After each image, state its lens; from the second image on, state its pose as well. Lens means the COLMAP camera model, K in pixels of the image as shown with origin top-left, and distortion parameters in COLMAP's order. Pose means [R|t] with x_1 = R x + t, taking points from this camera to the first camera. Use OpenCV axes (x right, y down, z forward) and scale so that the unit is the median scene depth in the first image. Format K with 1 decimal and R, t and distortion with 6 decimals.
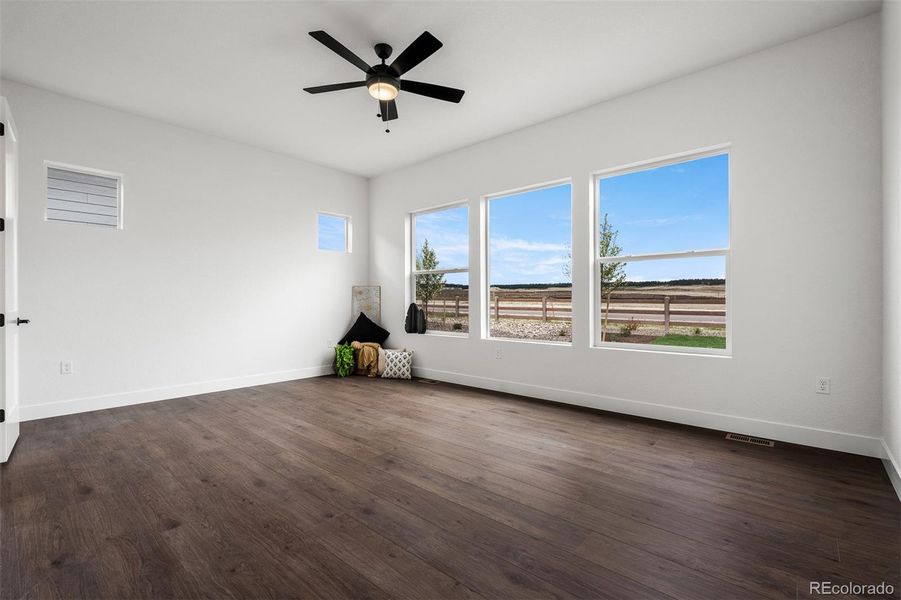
lens RADIAL K [[394.7, 0, 453.9], [0, 394.7, 300.7], [0, 0, 1]] dist [0.003748, 0.000582]
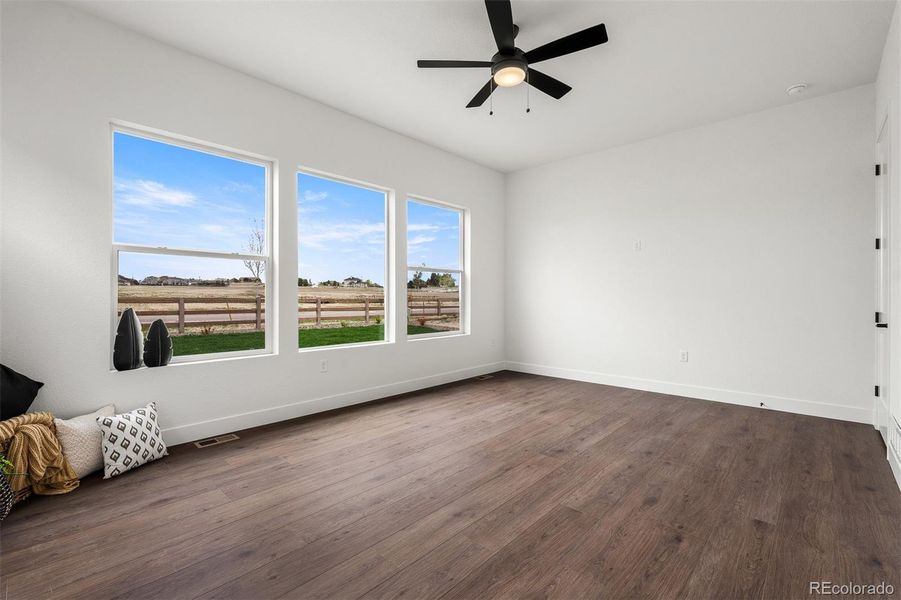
lens RADIAL K [[394.7, 0, 457.2], [0, 394.7, 305.5], [0, 0, 1]] dist [0.003748, 0.000582]
pose [[0.030768, -0.016218, 0.999395, -1.117039], [-0.002412, 0.999864, 0.016300, -0.007788], [-0.999524, -0.002912, 0.030725, 1.119917]]
